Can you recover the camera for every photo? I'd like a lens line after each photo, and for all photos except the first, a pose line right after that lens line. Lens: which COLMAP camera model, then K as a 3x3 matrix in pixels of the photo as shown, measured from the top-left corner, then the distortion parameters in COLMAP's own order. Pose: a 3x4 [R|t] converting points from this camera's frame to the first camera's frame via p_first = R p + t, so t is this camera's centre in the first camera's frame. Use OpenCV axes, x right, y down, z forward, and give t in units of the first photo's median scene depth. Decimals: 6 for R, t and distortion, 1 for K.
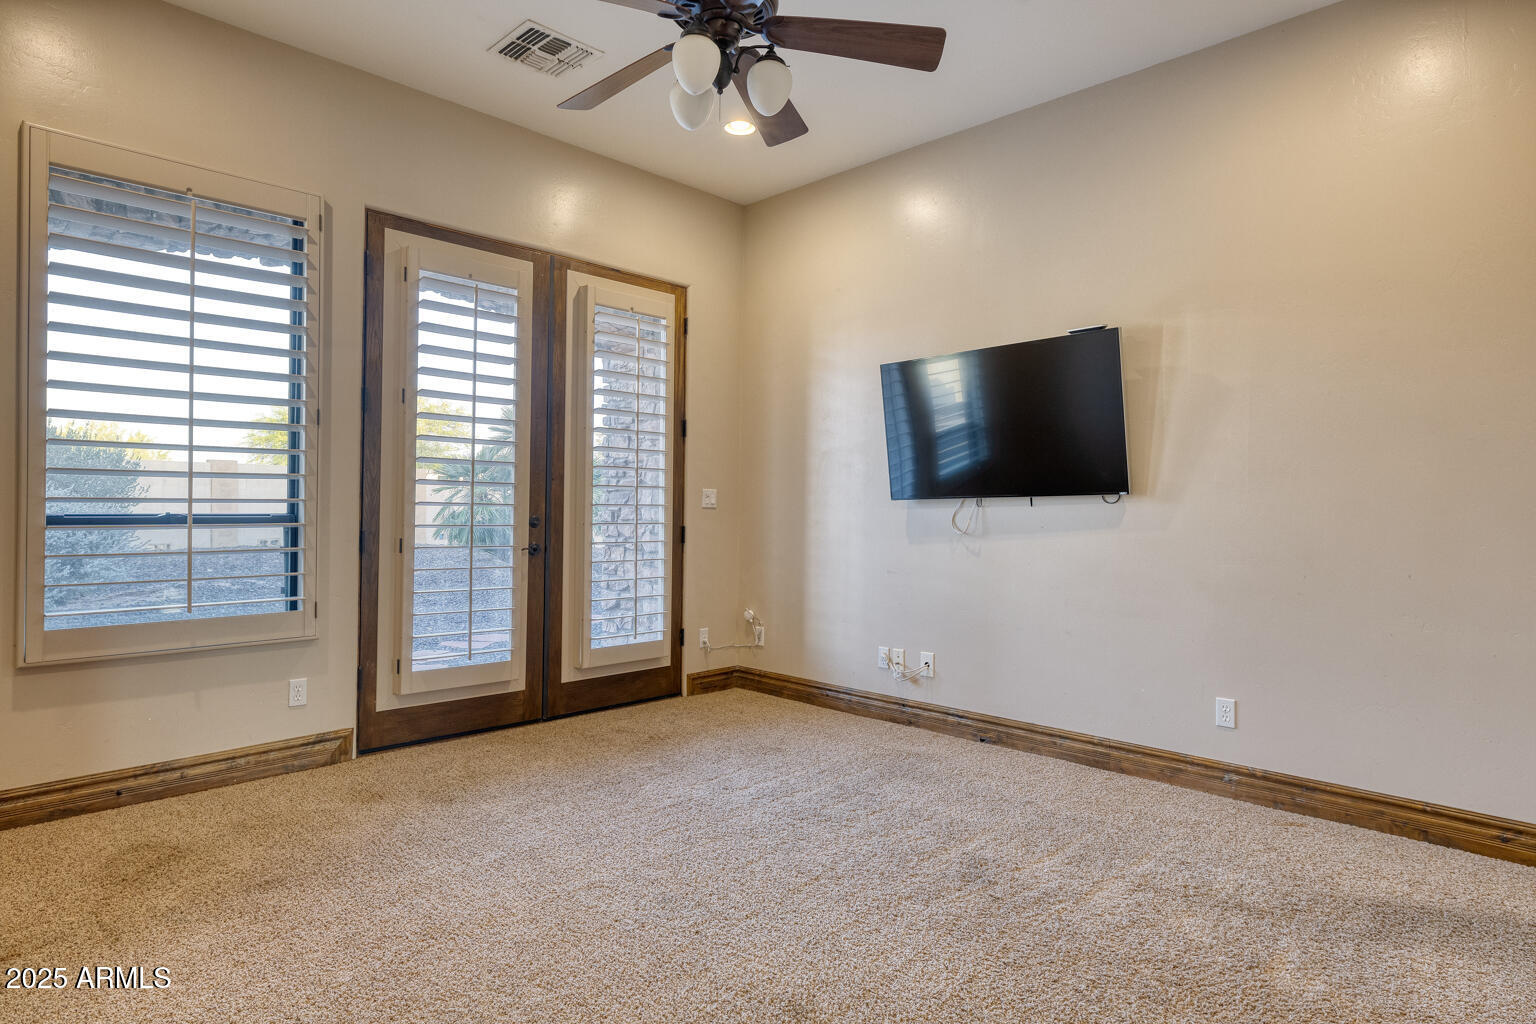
lens RADIAL K [[871.8, 0, 765.3], [0, 871.8, 526.1], [0, 0, 1]] dist [-0.003768, -0.000795]
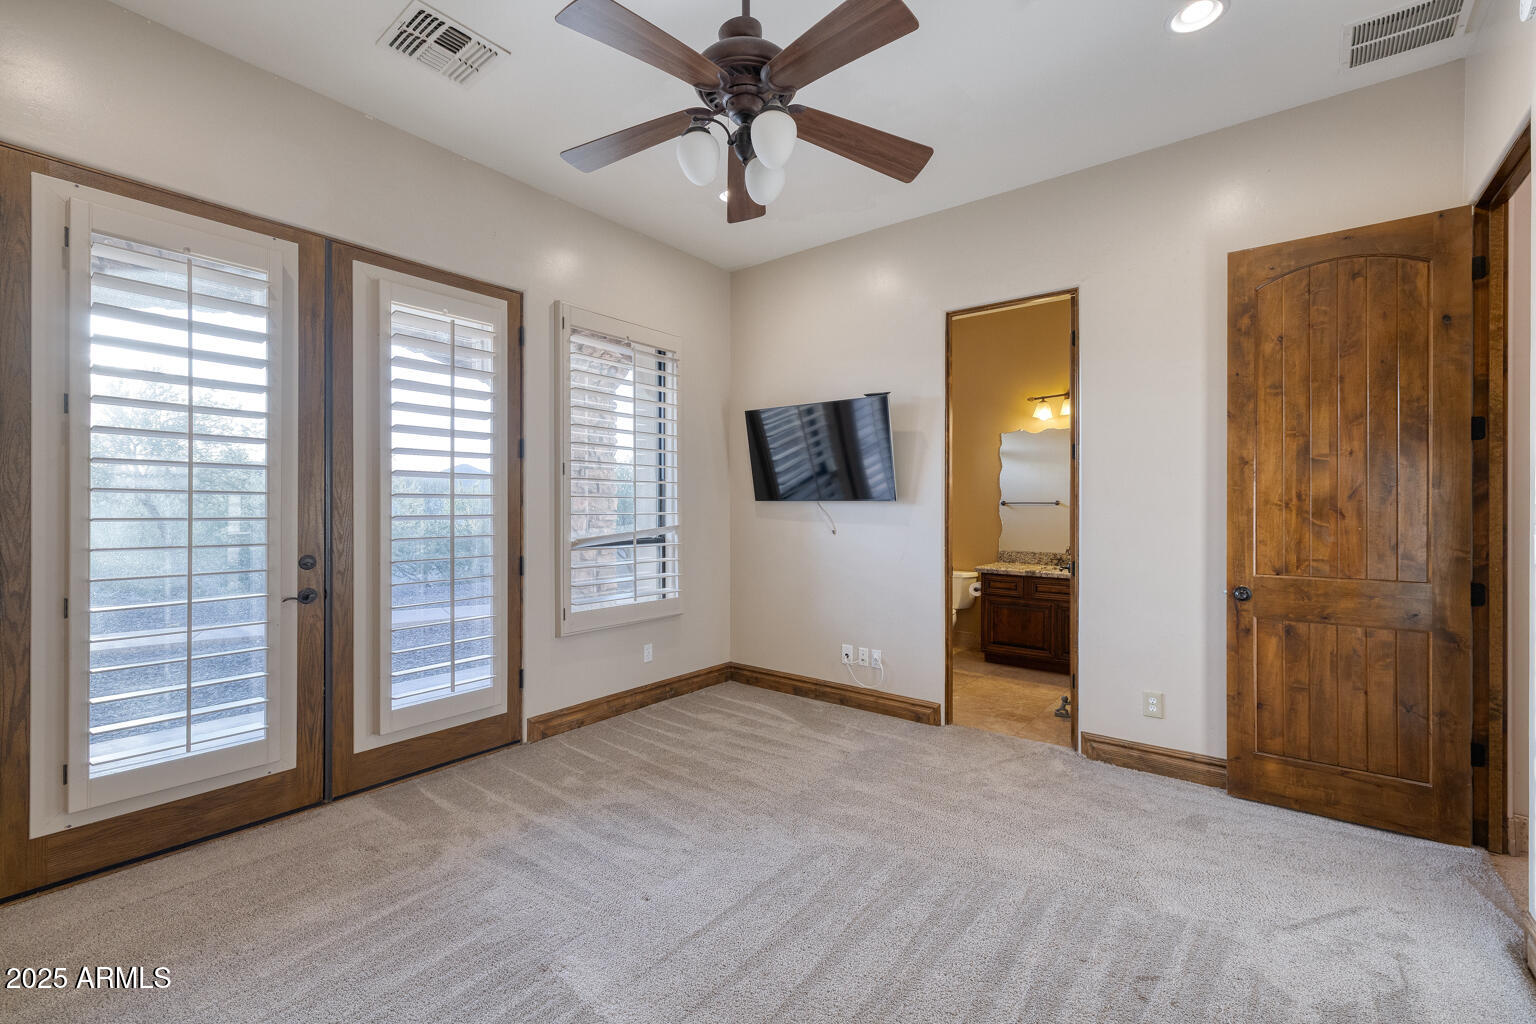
lens RADIAL K [[650.8, 0, 761.2], [0, 650.8, 512.8], [0, 0, 1]] dist [-0.003563, 0.001777]
pose [[0.992215, -0.007332, 0.124320, 0.078080], [0.008542, 0.999921, -0.009201, -0.041607], [-0.124243, 0.010191, 0.992199, 0.333861]]
